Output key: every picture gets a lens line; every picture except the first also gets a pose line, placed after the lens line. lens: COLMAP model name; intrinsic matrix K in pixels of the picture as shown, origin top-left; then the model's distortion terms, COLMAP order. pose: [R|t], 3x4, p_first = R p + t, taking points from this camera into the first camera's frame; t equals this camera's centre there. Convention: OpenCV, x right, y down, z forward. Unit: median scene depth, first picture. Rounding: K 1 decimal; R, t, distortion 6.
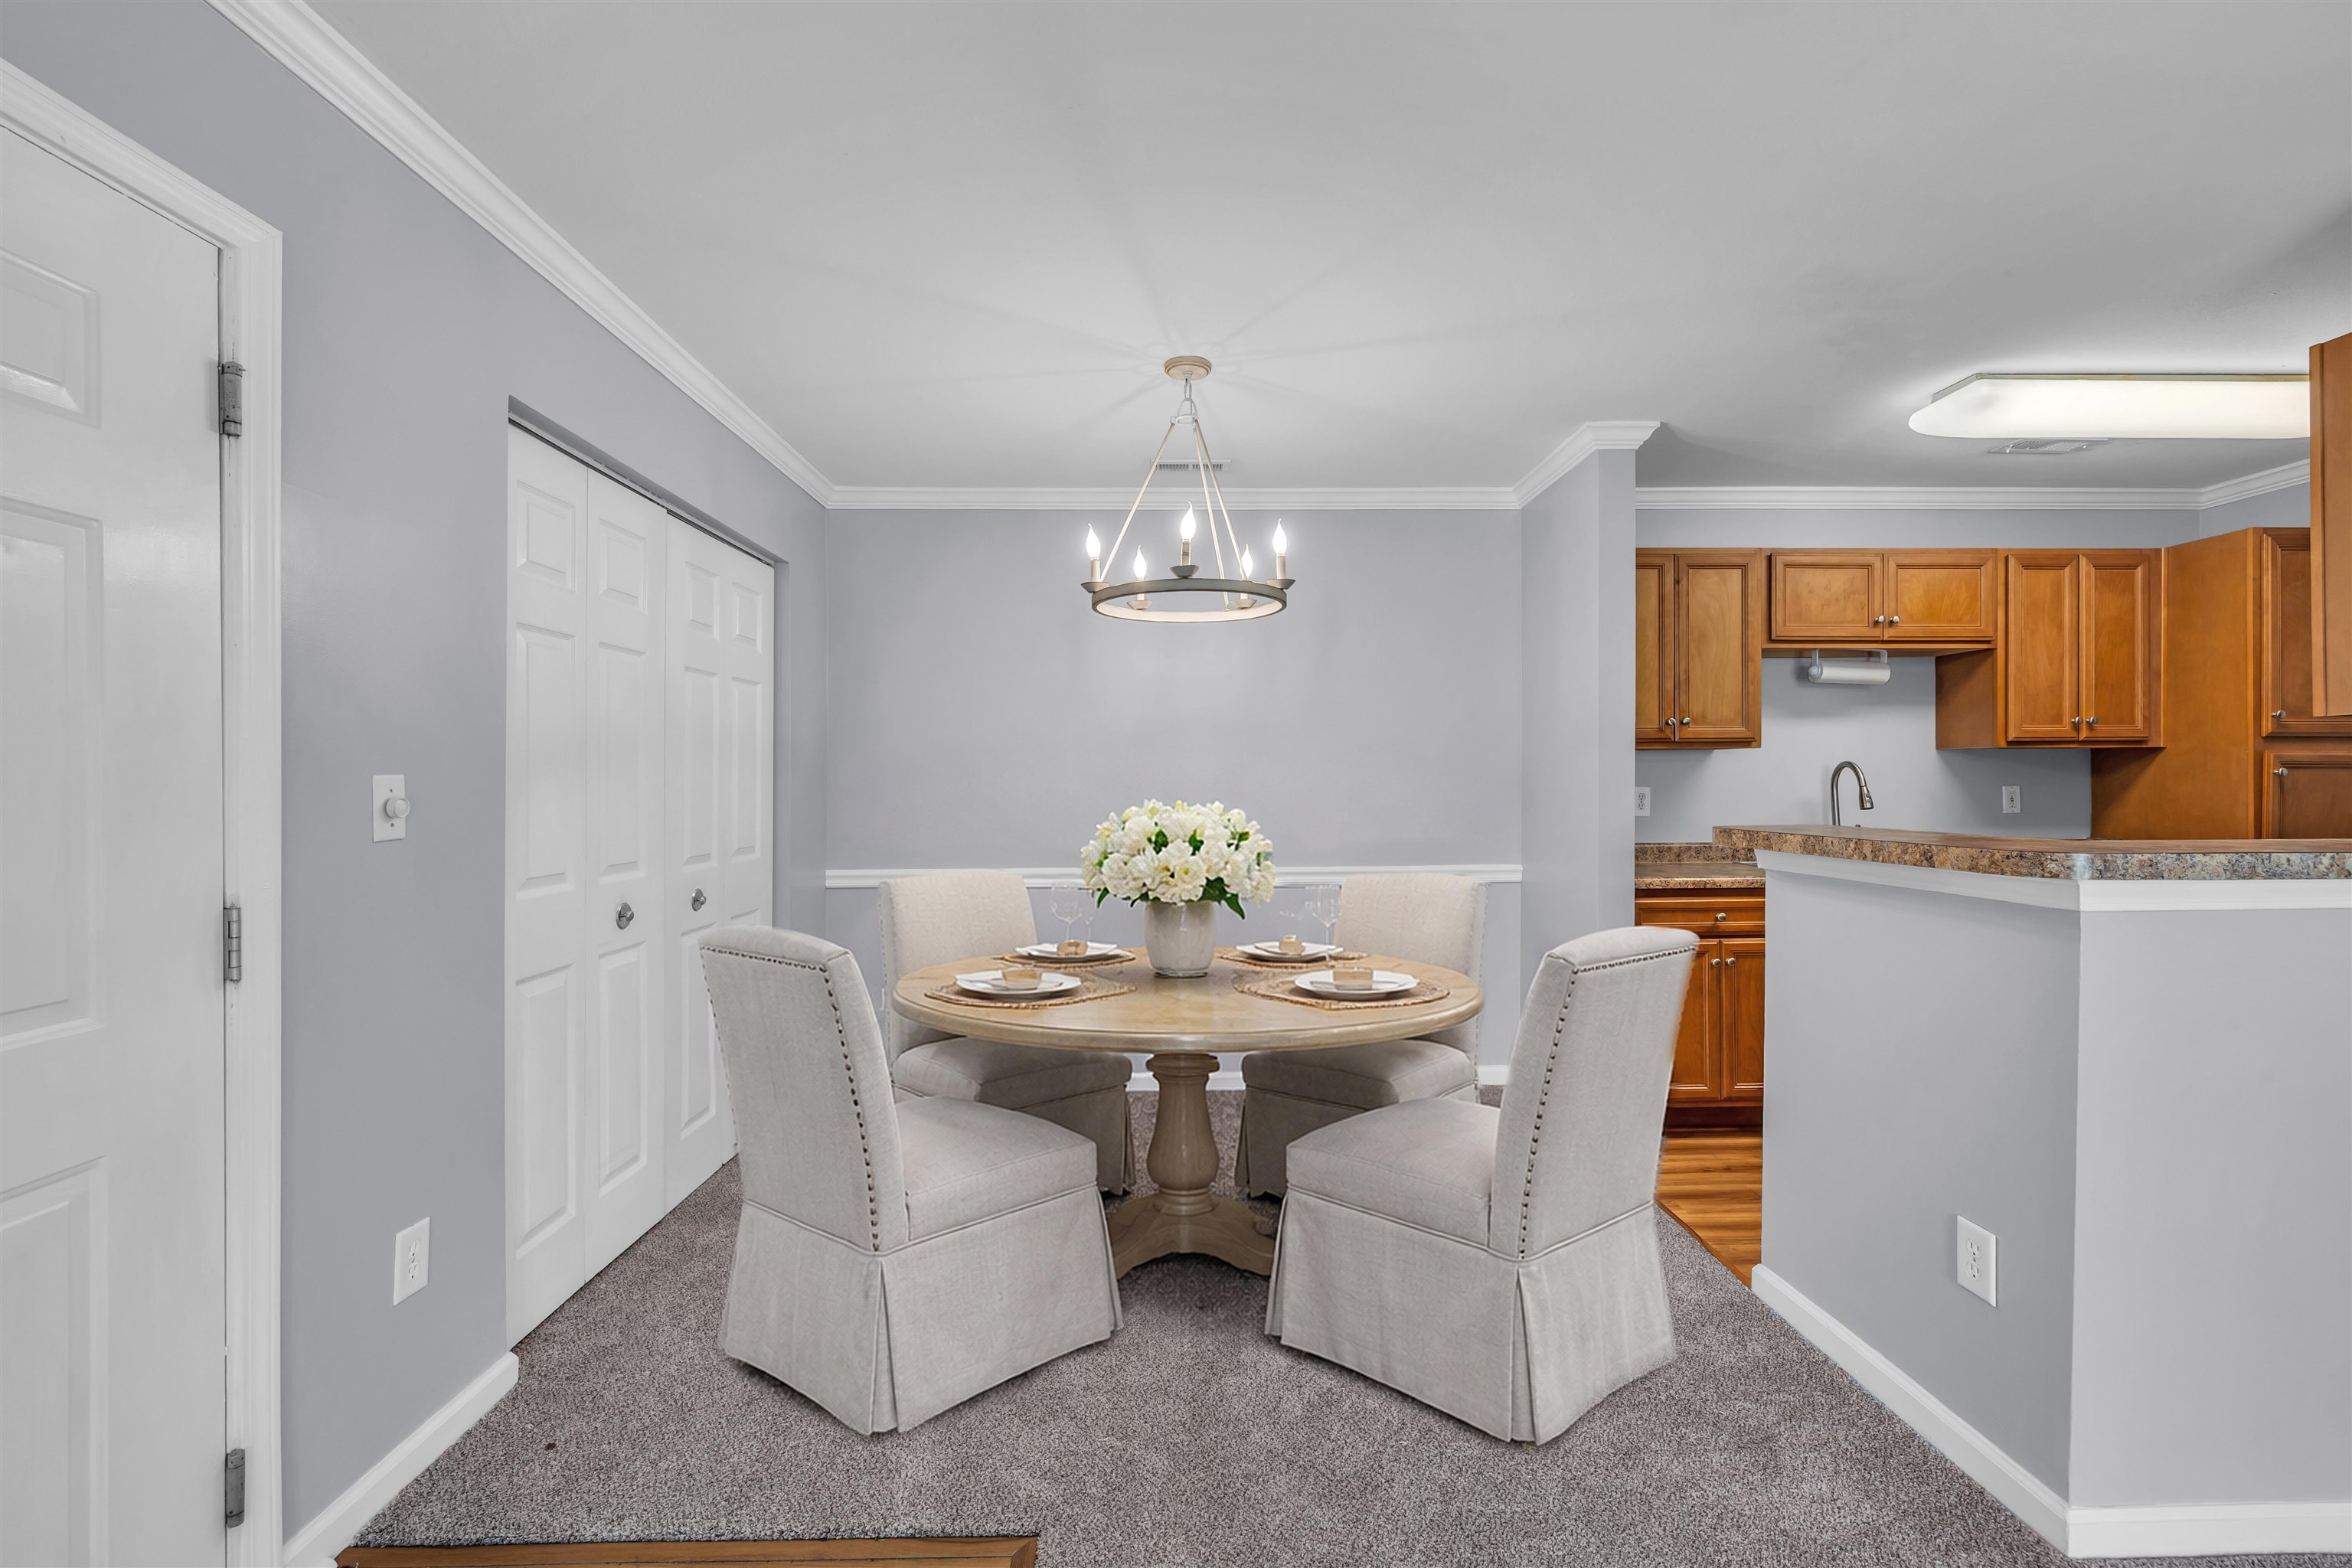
lens RADIAL K [[984.6, 0, 1176.7], [0, 984.6, 778.0], [0, 0, 1]] dist [0.001673, 0.000086]
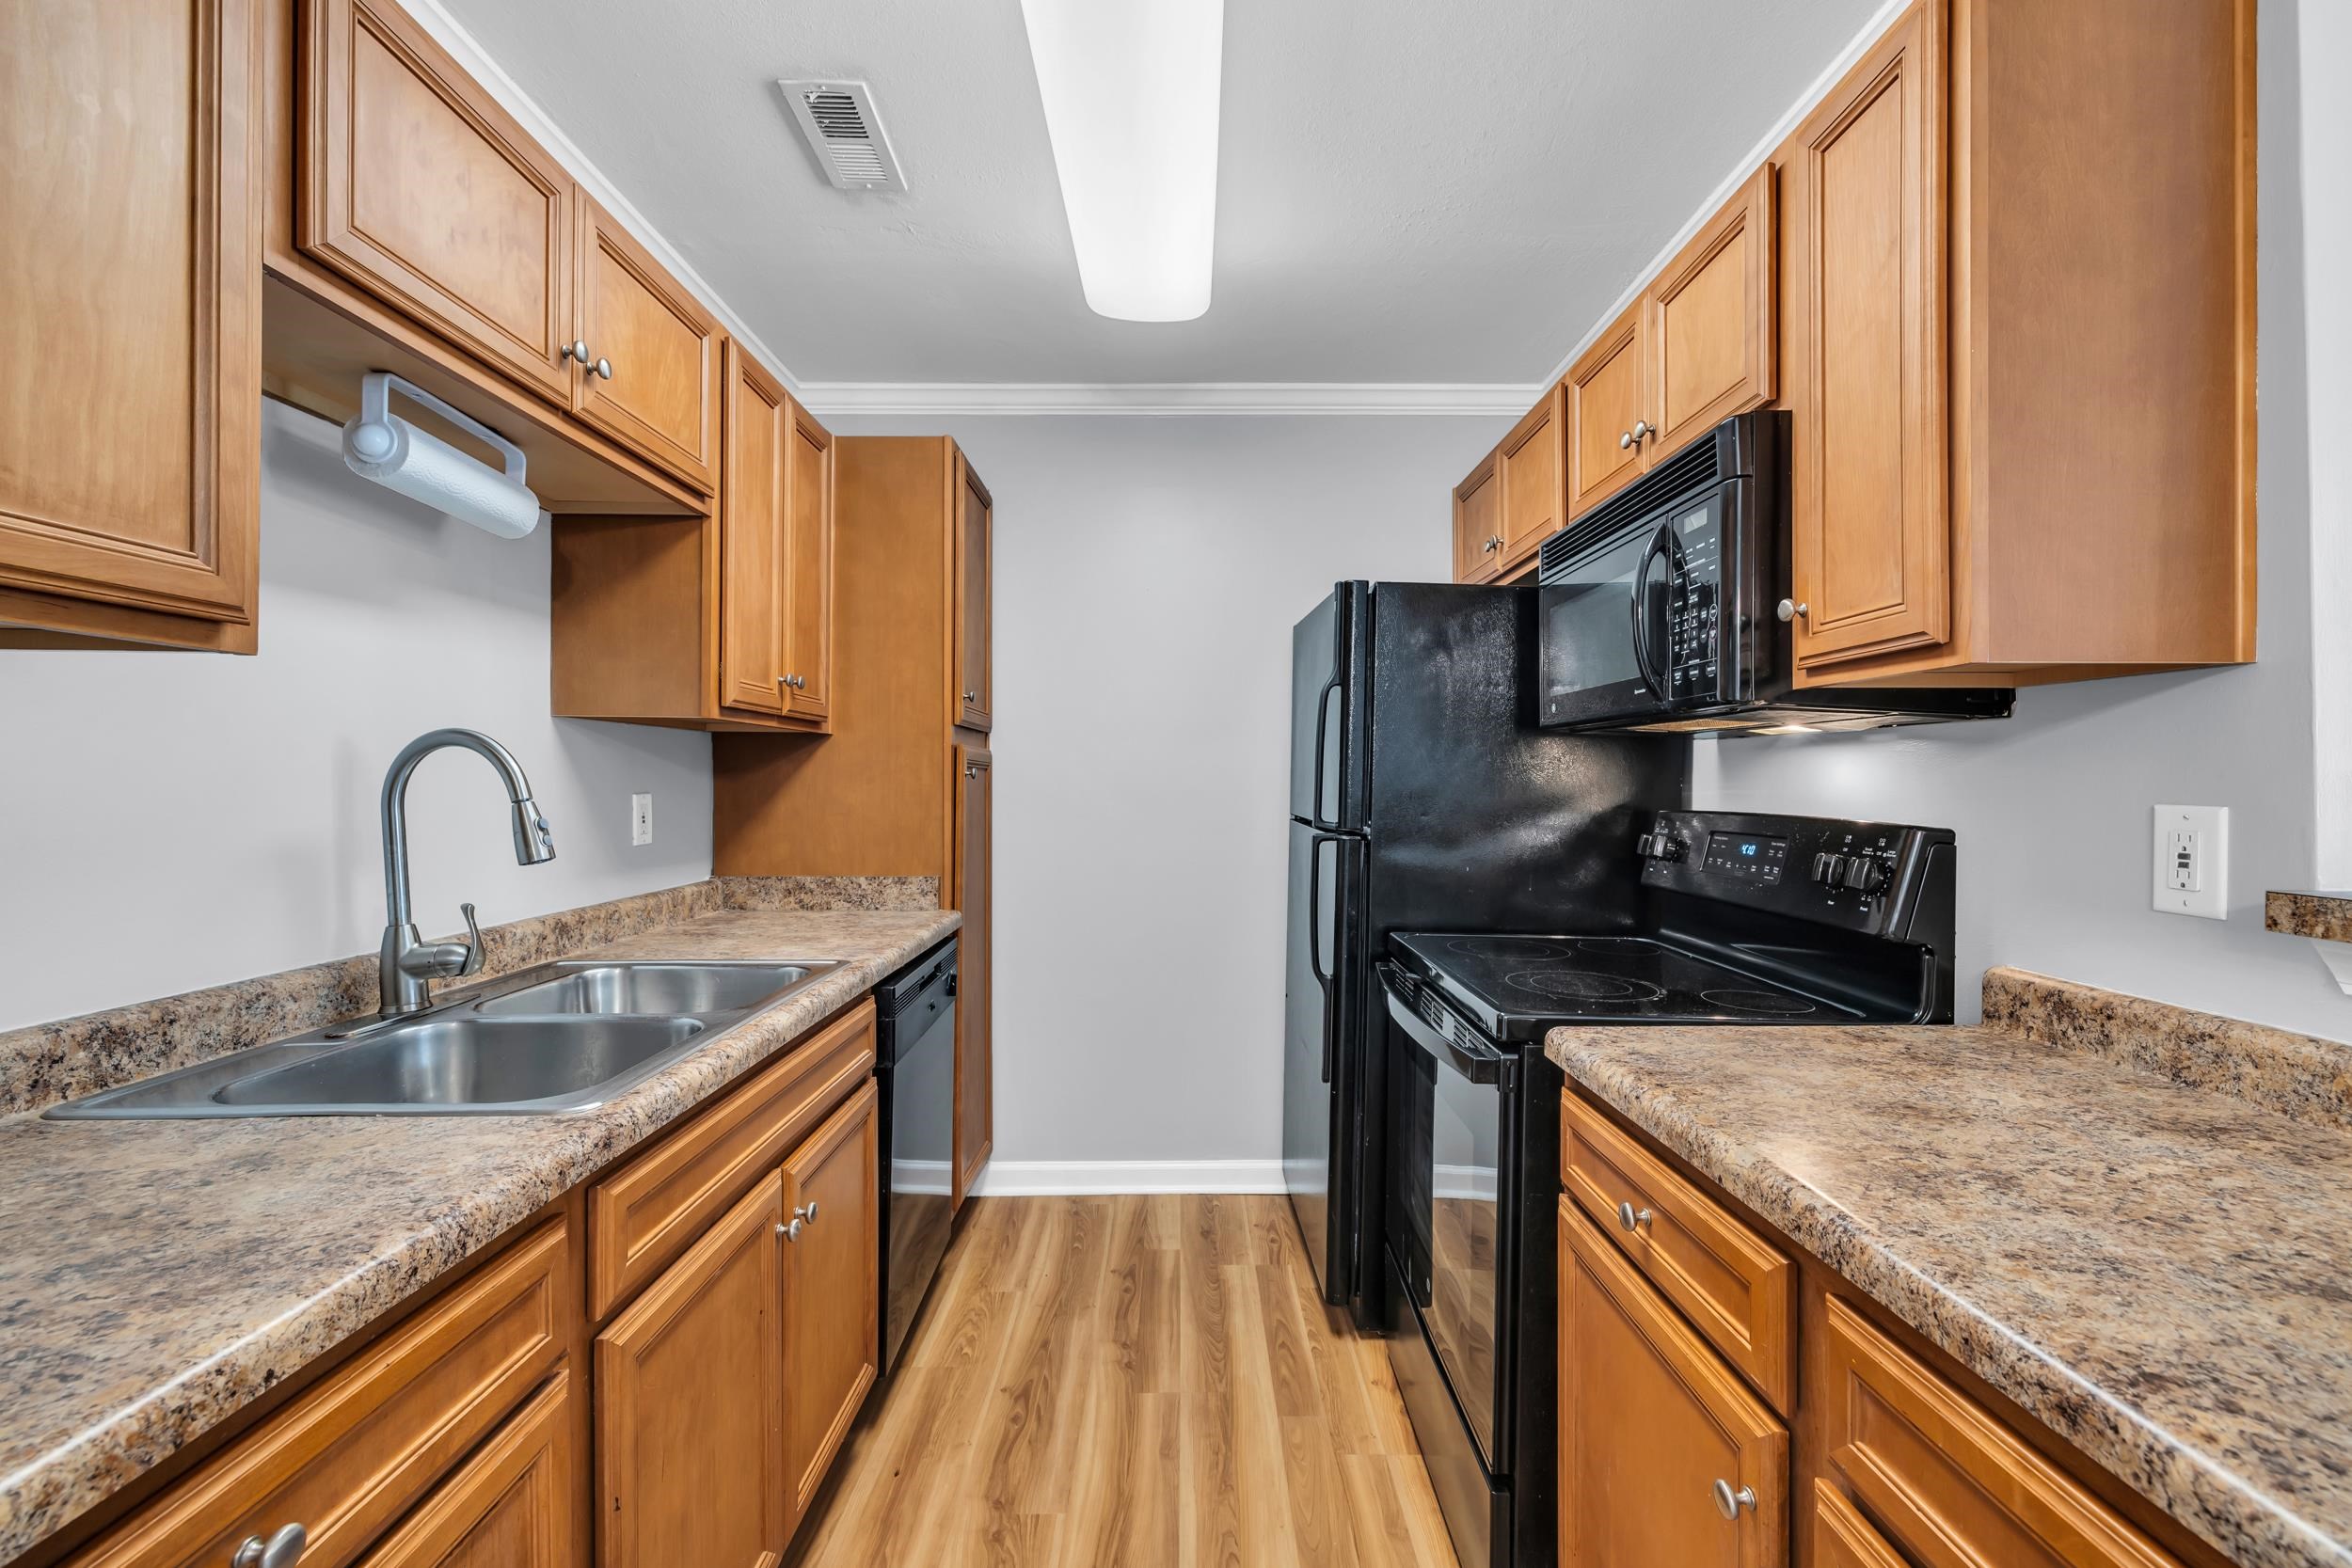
lens RADIAL K [[980.3, 0, 1176.0], [0, 980.3, 784.0], [0, 0, 1]] dist [0.007217, 0.000337]
pose [[0.016143, 0.001216, 0.999869, 0.344556], [-0.004938, 0.999987, -0.001136, 0.001978], [-0.999858, -0.004919, 0.016148, 0.765065]]
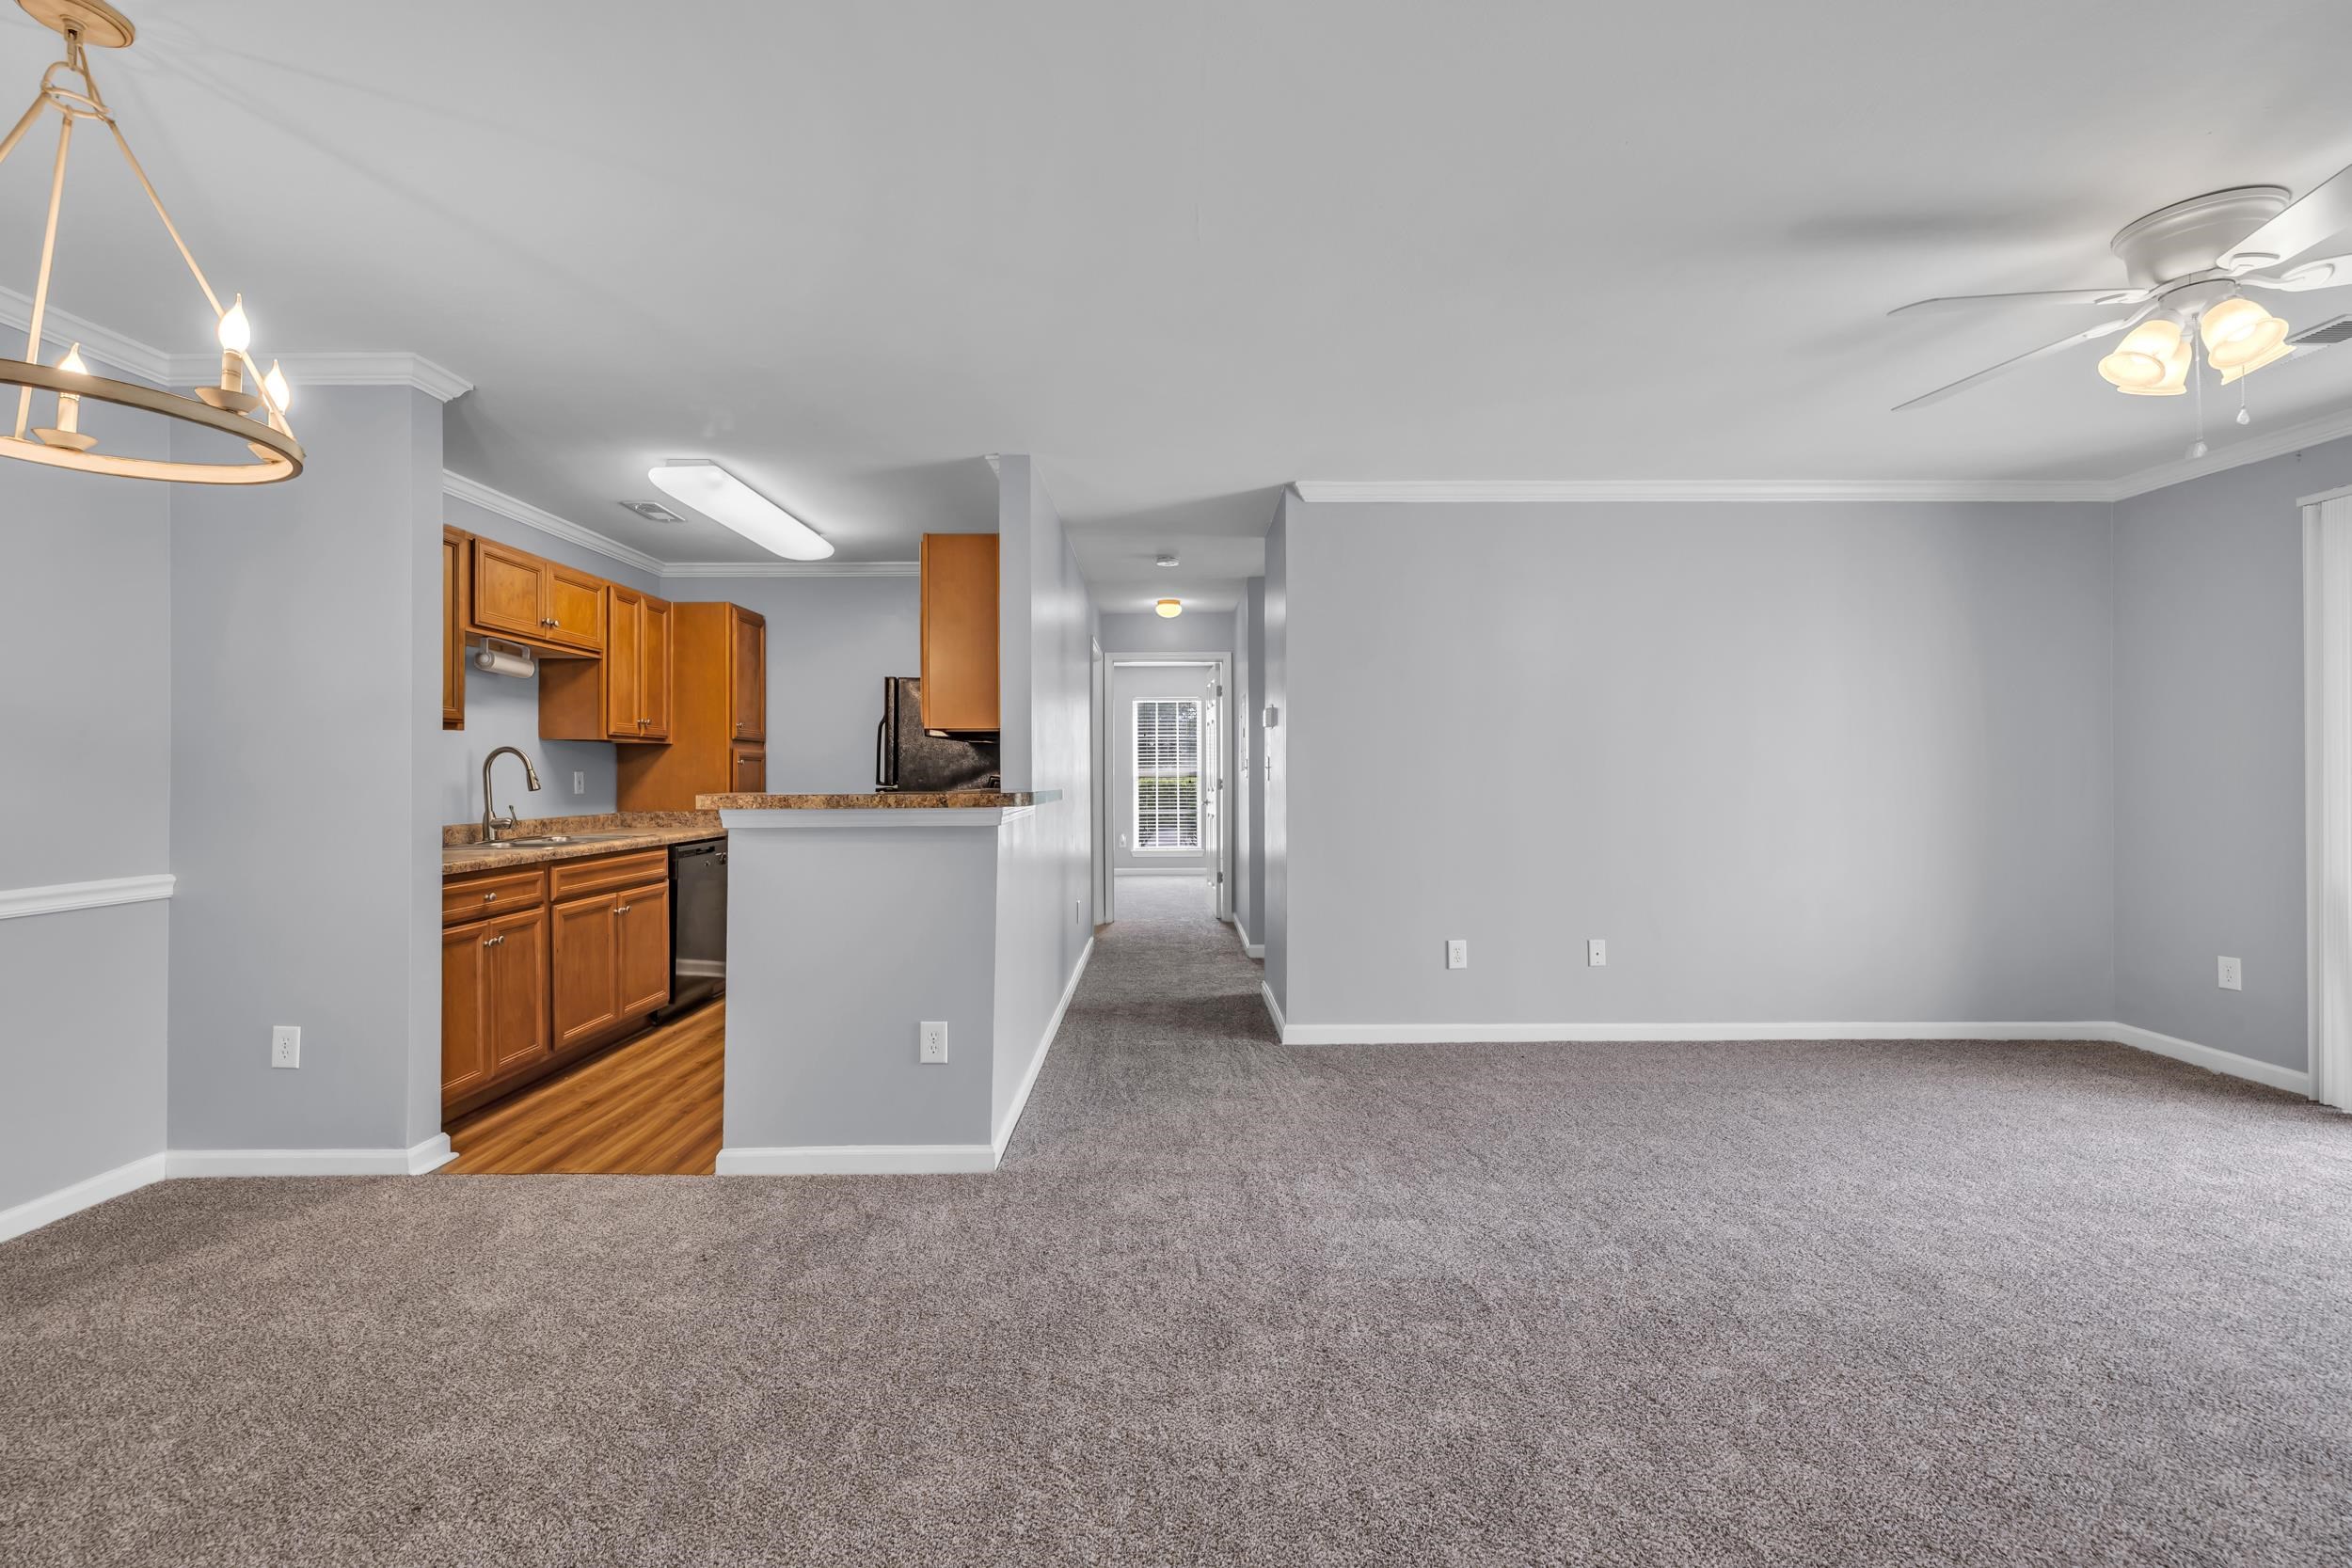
lens RADIAL K [[989.7, 0, 1179.6], [0, 989.7, 774.7], [0, 0, 1]] dist [0.002040, 0.000484]
pose [[0.008107, 0.004401, 0.999957, -0.410731], [0.000422, 0.999990, -0.004404, 0.019304], [-0.999967, 0.000458, 0.008105, 0.267726]]
